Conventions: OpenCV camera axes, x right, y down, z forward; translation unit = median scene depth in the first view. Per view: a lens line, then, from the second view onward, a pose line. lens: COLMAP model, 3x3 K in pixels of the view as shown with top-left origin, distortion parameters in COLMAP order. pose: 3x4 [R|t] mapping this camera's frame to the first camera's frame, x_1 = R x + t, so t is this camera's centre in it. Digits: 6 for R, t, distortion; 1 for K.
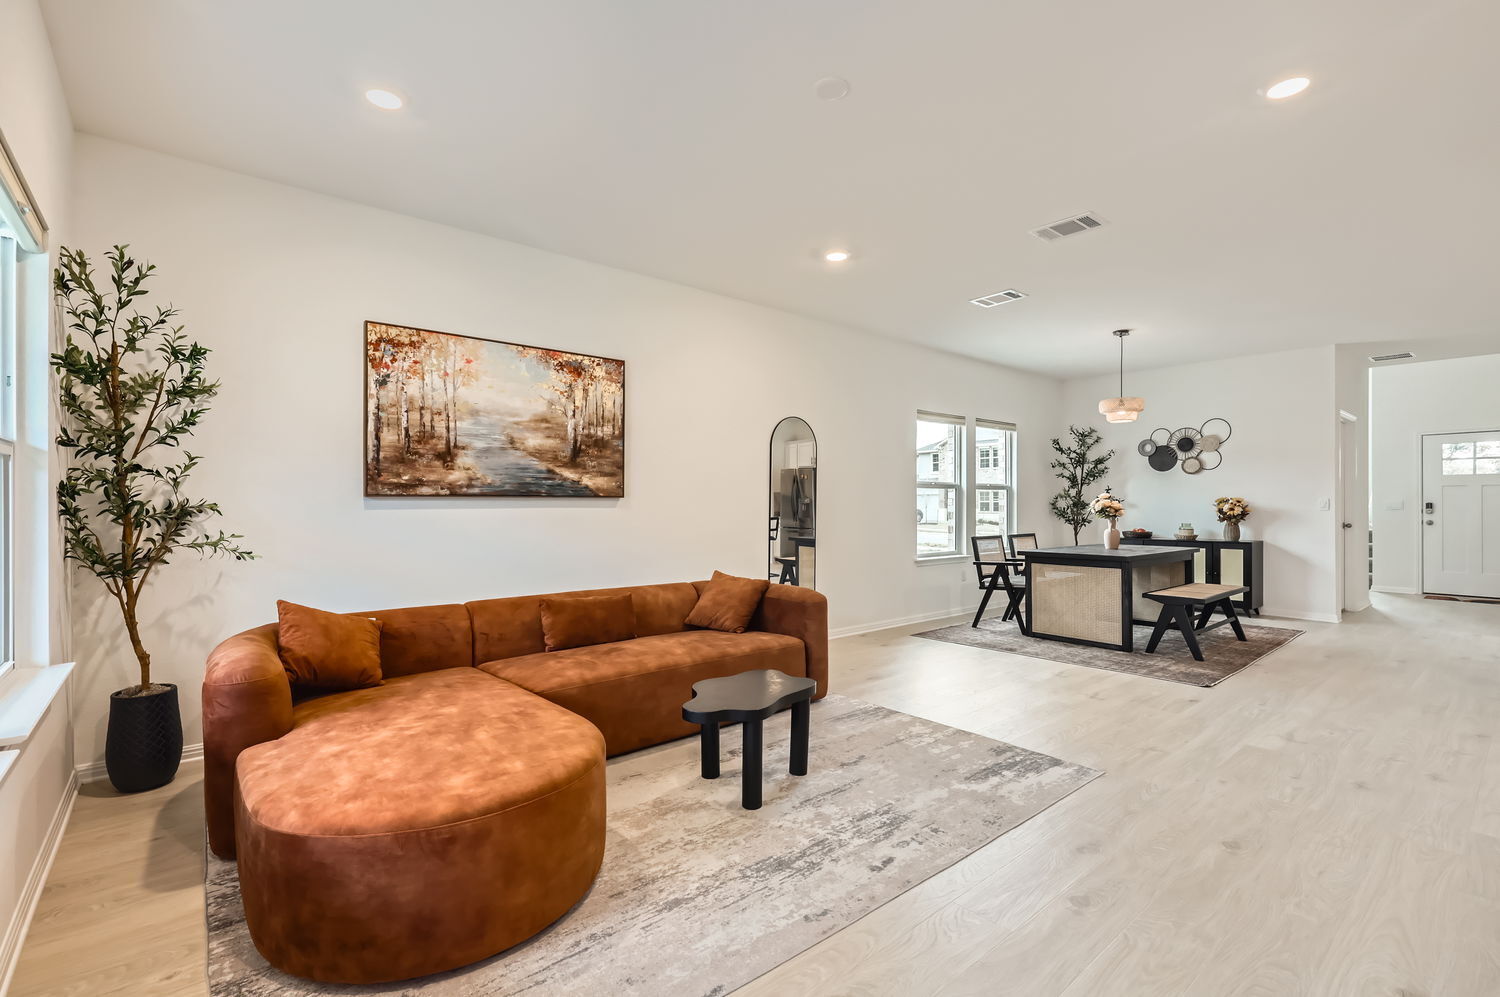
lens RADIAL K [[674.9, 0, 758.1], [0, 674.9, 501.1], [0, 0, 1]] dist [0.006689, -0.001715]
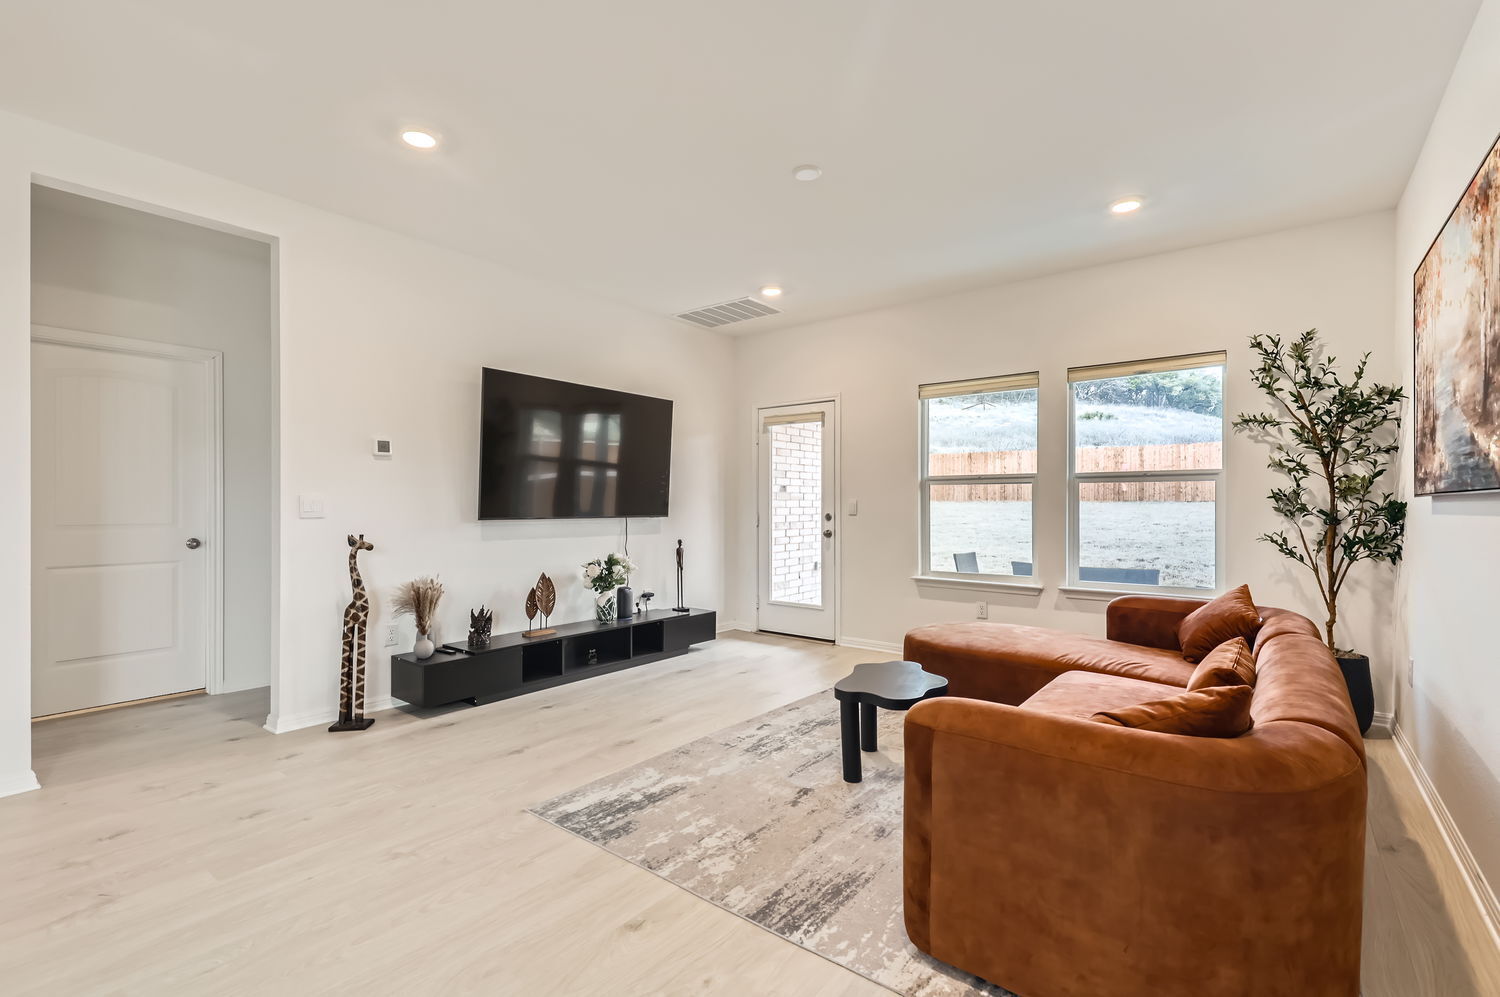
lens RADIAL K [[674.9, 0, 756.8], [0, 674.9, 510.8], [0, 0, 1]] dist [0.006689, -0.001715]
pose [[-0.979315, -0.001941, -0.202331, 0.428439], [-0.003167, 0.999979, 0.005735, 0.006508], [0.202315, 0.006258, -0.979300, 2.093434]]
